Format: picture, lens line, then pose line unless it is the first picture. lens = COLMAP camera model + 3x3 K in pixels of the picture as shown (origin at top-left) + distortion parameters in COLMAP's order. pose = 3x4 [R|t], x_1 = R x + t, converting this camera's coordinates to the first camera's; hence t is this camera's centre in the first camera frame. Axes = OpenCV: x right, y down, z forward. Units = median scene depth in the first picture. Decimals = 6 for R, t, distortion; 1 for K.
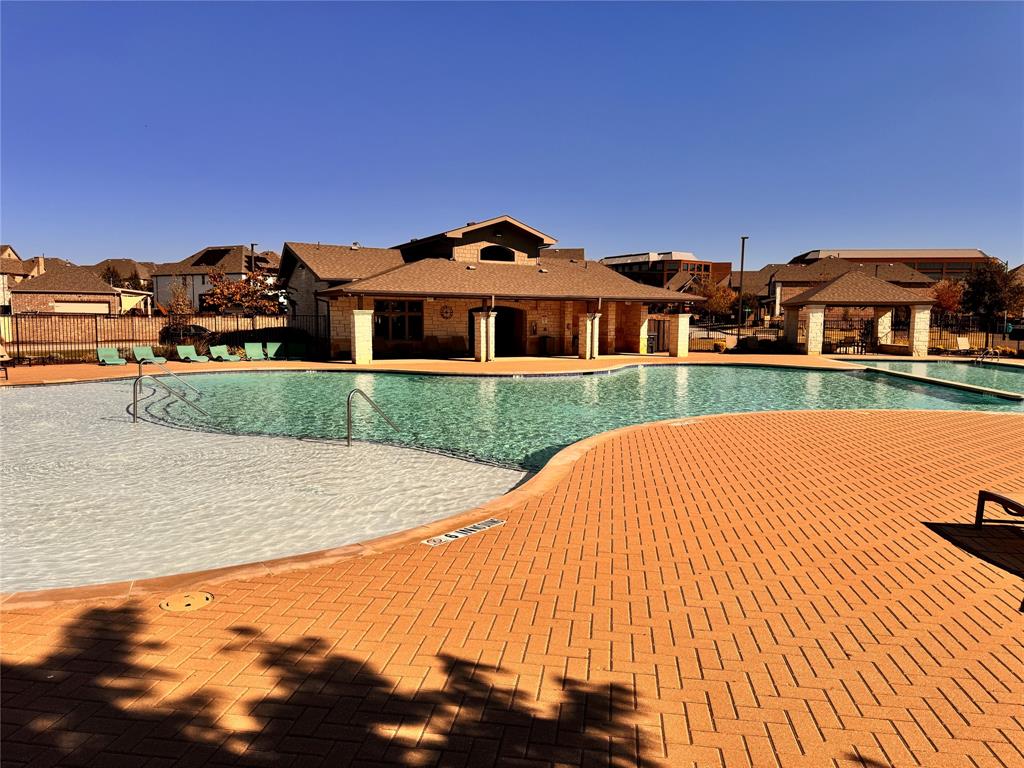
lens RADIAL K [[722.0, 0, 512.6], [0, 722.0, 388.0], [0, 0, 1]] dist [0.010430, 0.000350]
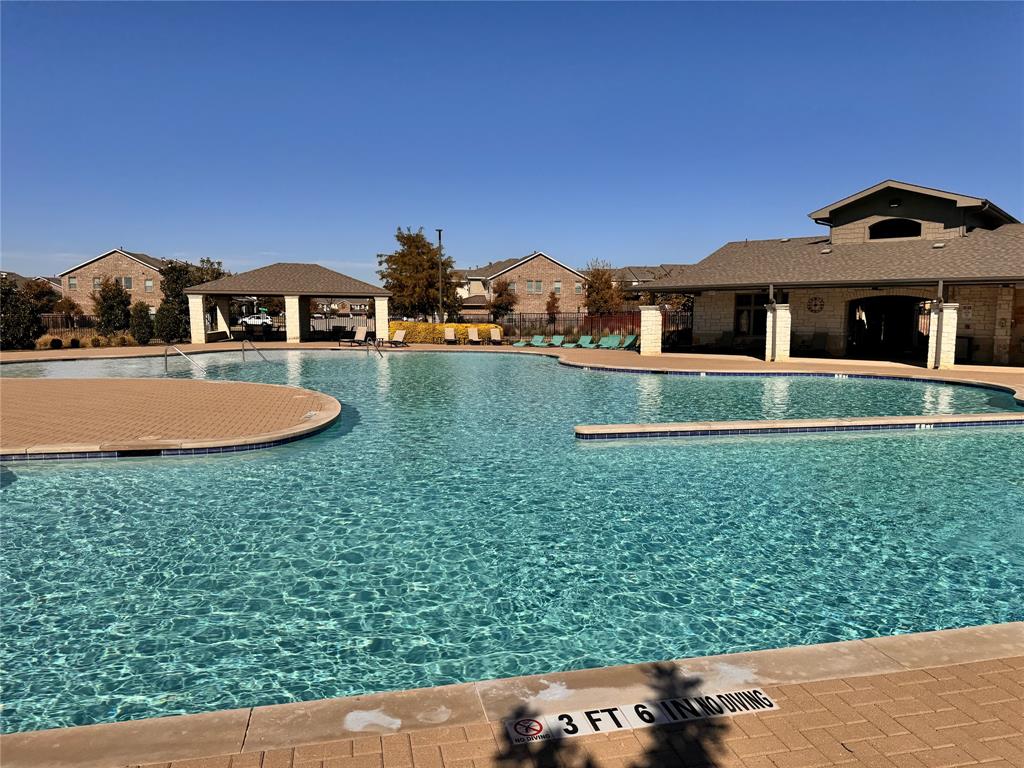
lens RADIAL K [[722.0, 0, 513.2], [0, 722.0, 382.6], [0, 0, 1]] dist [0.010430, 0.000350]
pose [[0.361258, 0.082136, -0.928841, 0.576922], [-0.089973, 0.994536, 0.052952, -0.025566], [0.928115, 0.064441, 0.366674, 0.345214]]
